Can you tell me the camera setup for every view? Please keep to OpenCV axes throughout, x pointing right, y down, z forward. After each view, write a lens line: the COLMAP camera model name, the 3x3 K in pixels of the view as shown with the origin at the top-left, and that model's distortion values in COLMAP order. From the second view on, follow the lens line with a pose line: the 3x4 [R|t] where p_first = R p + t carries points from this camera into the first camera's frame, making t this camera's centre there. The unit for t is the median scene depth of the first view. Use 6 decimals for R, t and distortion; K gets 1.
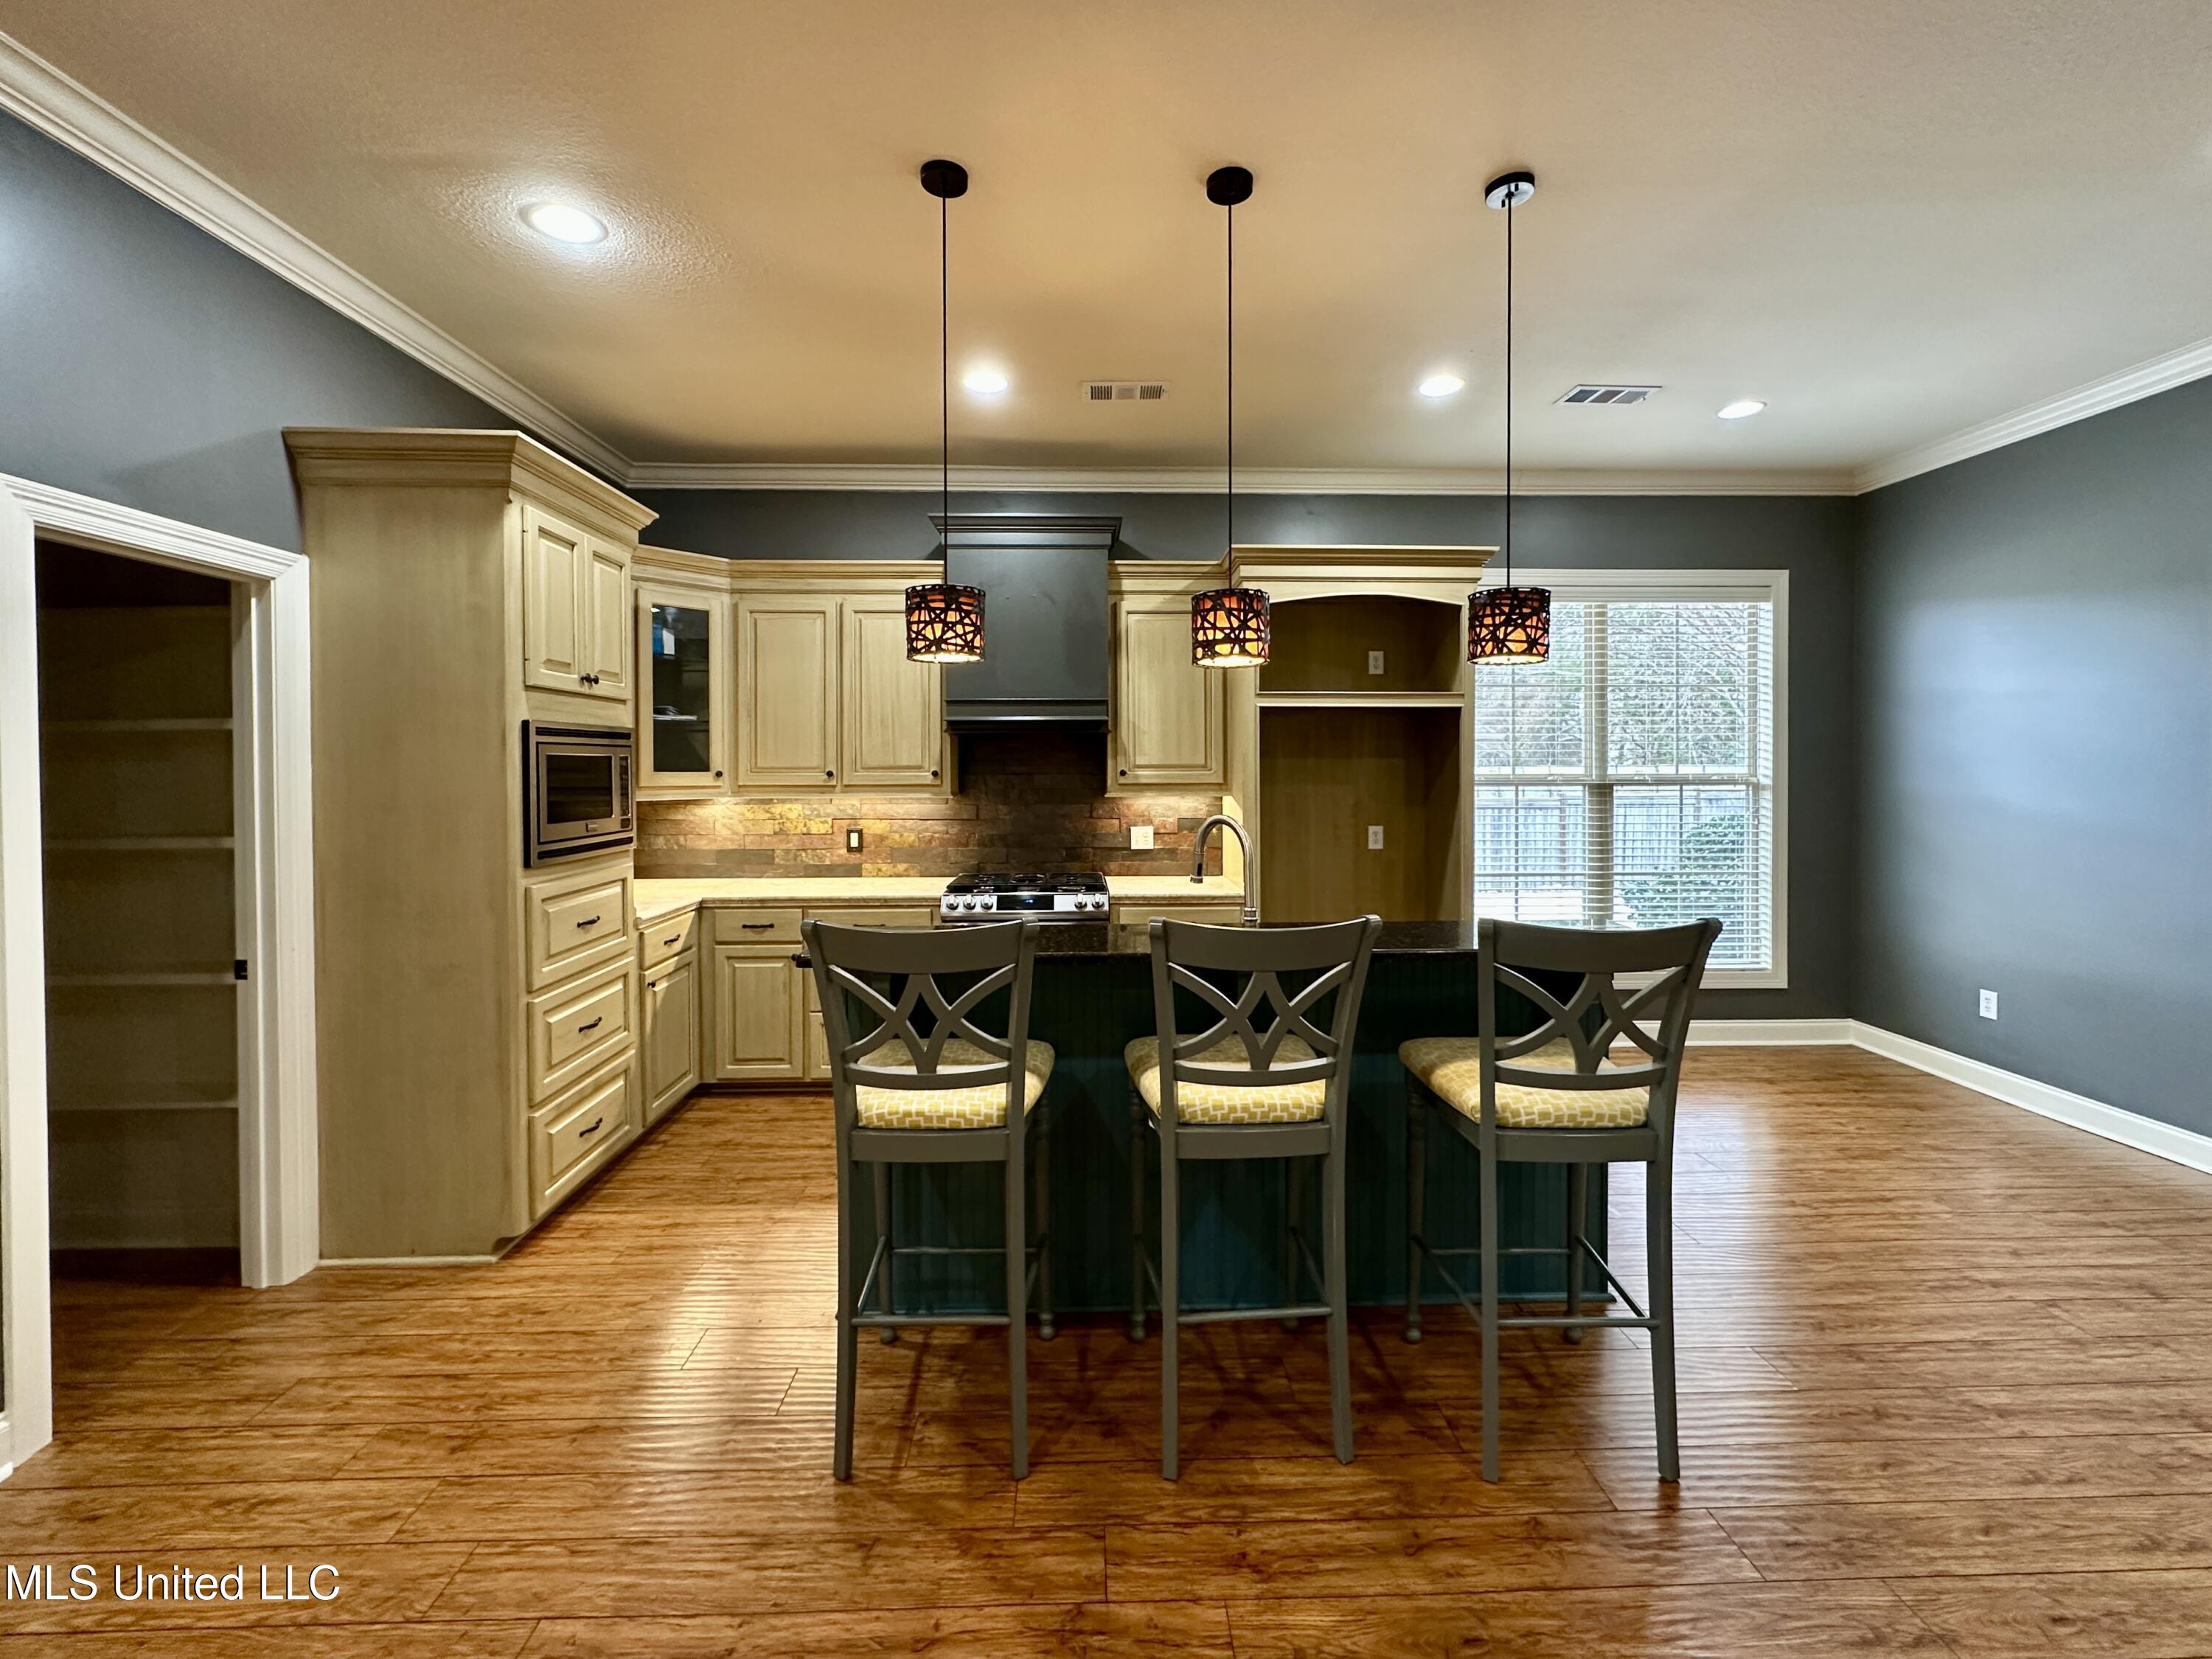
lens RADIAL K [[917.5, 0, 1108.4], [0, 917.5, 780.8], [0, 0, 1]] dist [-0.000451, -0.000238]
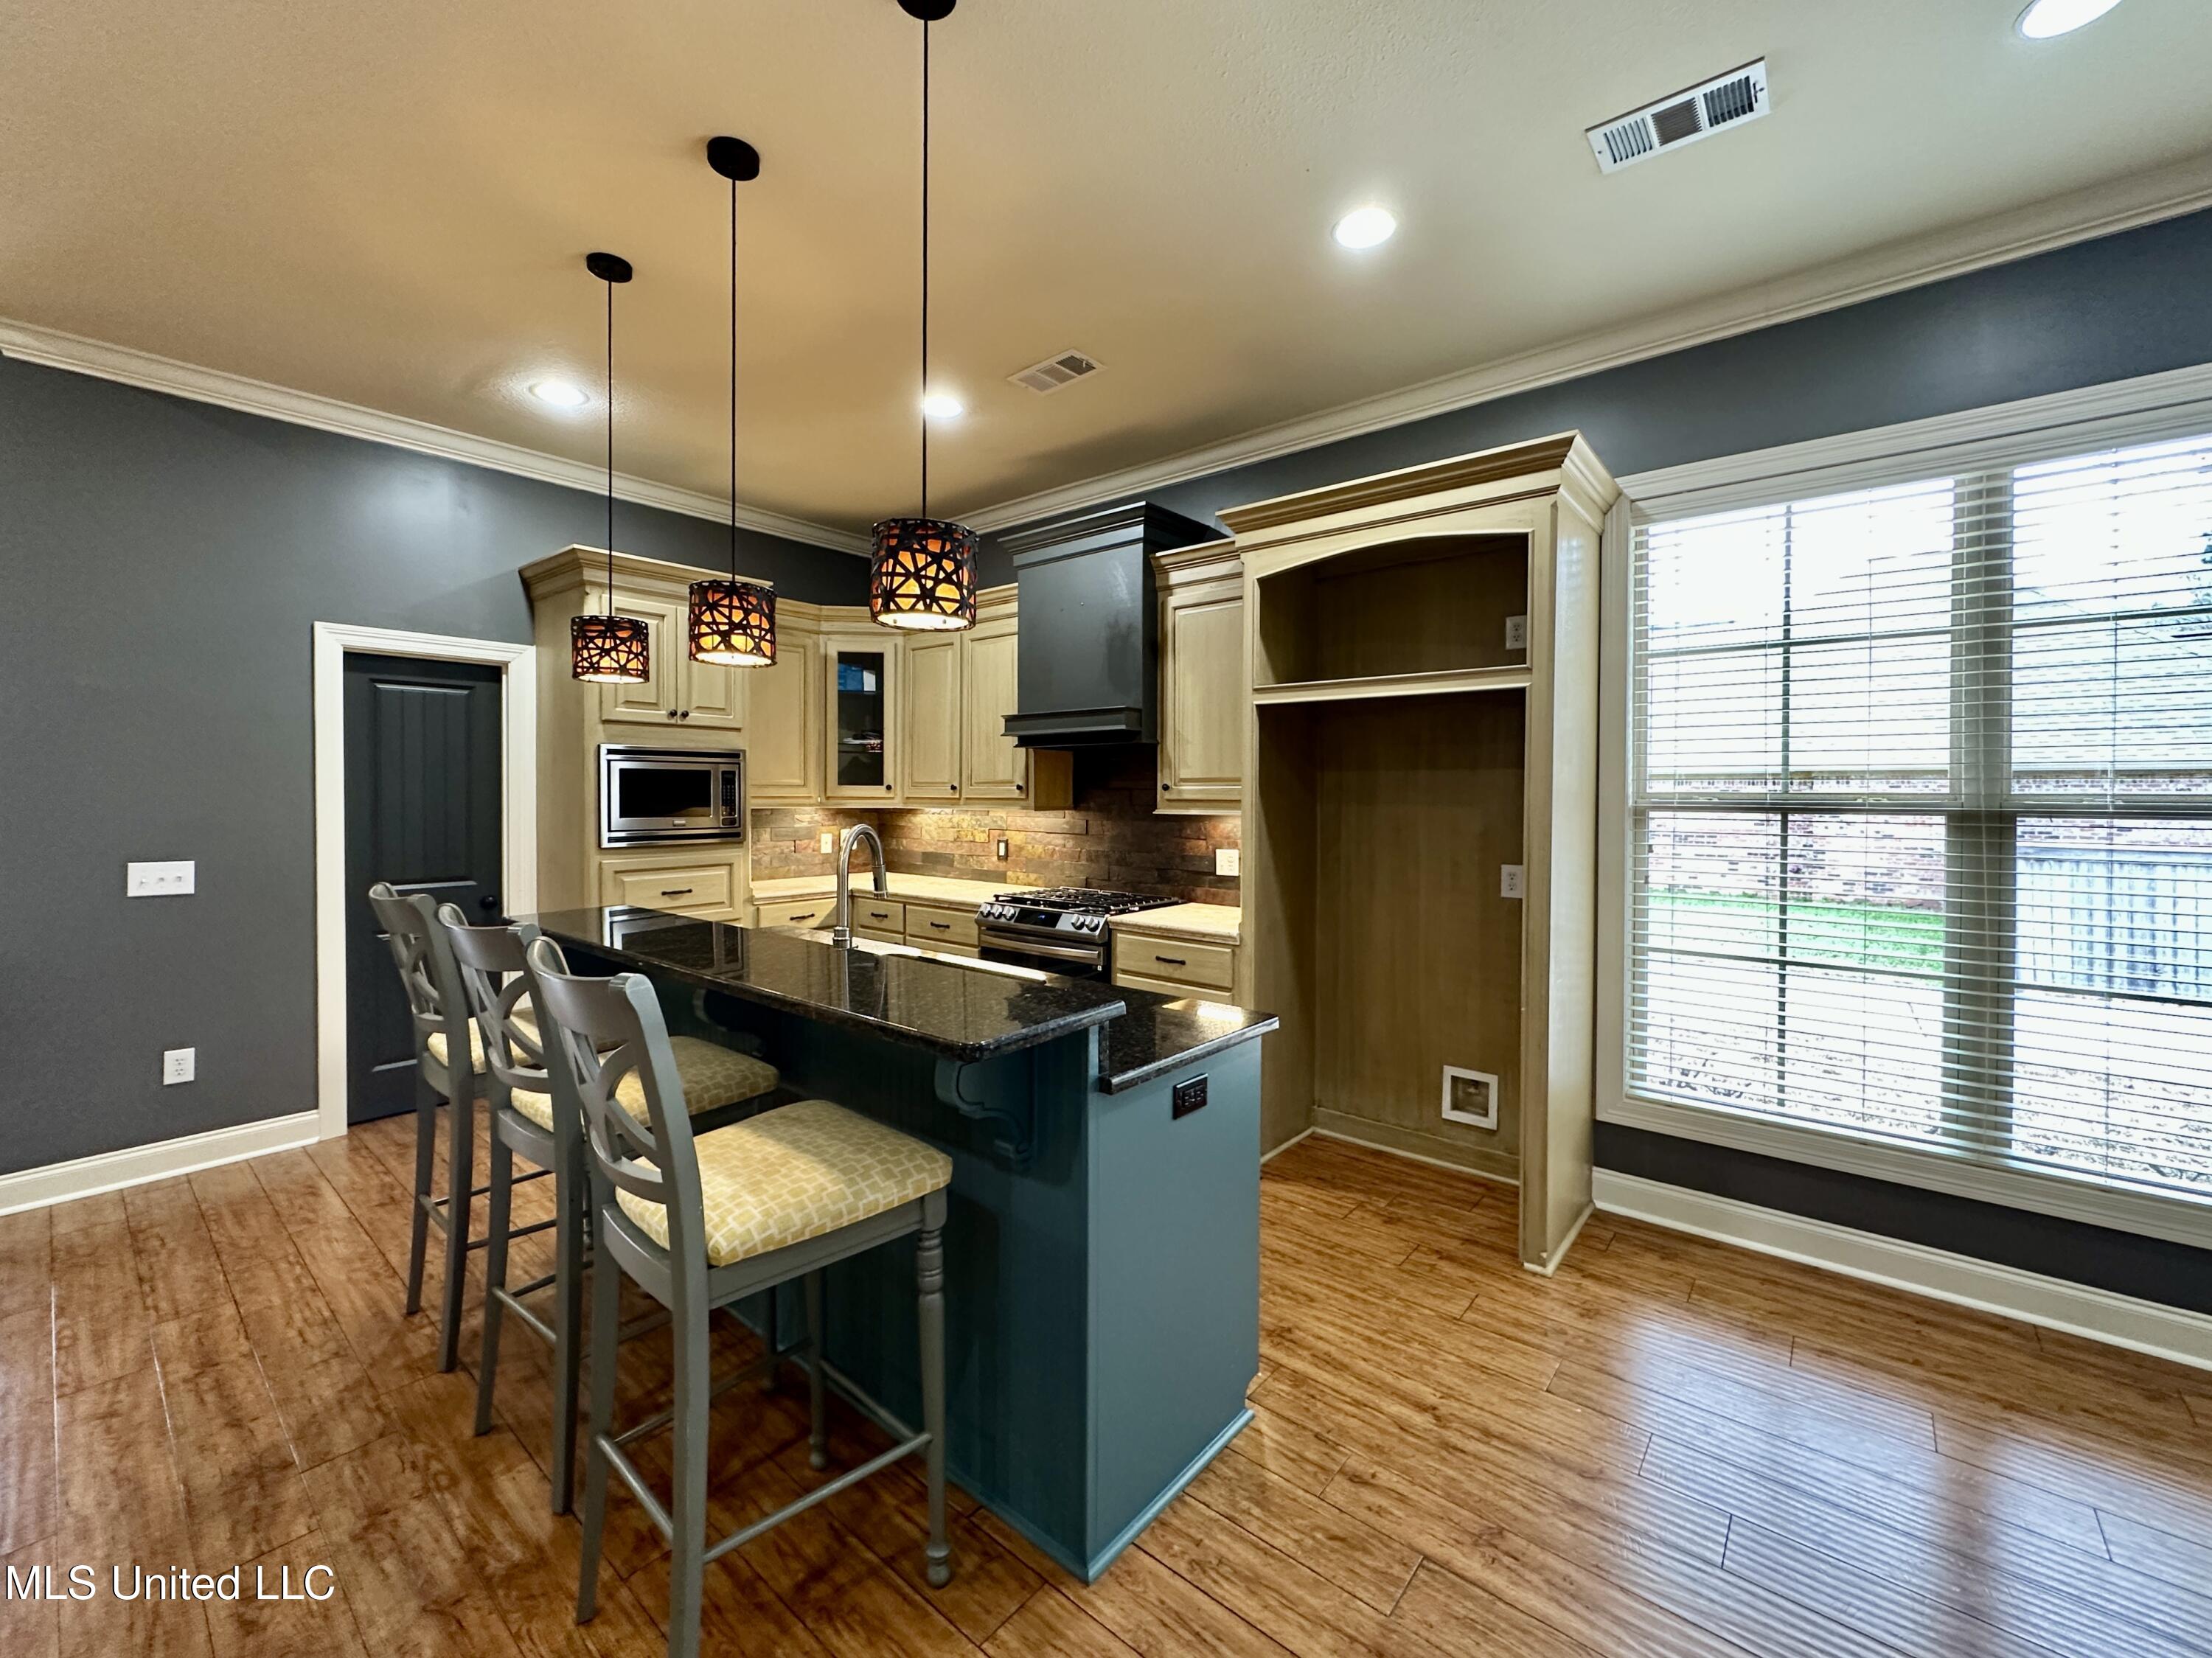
lens RADIAL K [[898.7, 0, 1104.0], [0, 898.7, 804.9], [0, 0, 1]] dist [-0.002062, 0.000104]
pose [[0.745333, 0.014996, -0.666523, 0.558775], [-0.016474, 0.999856, 0.004074, 0.005868], [0.666488, 0.007944, 0.745473, 0.302404]]
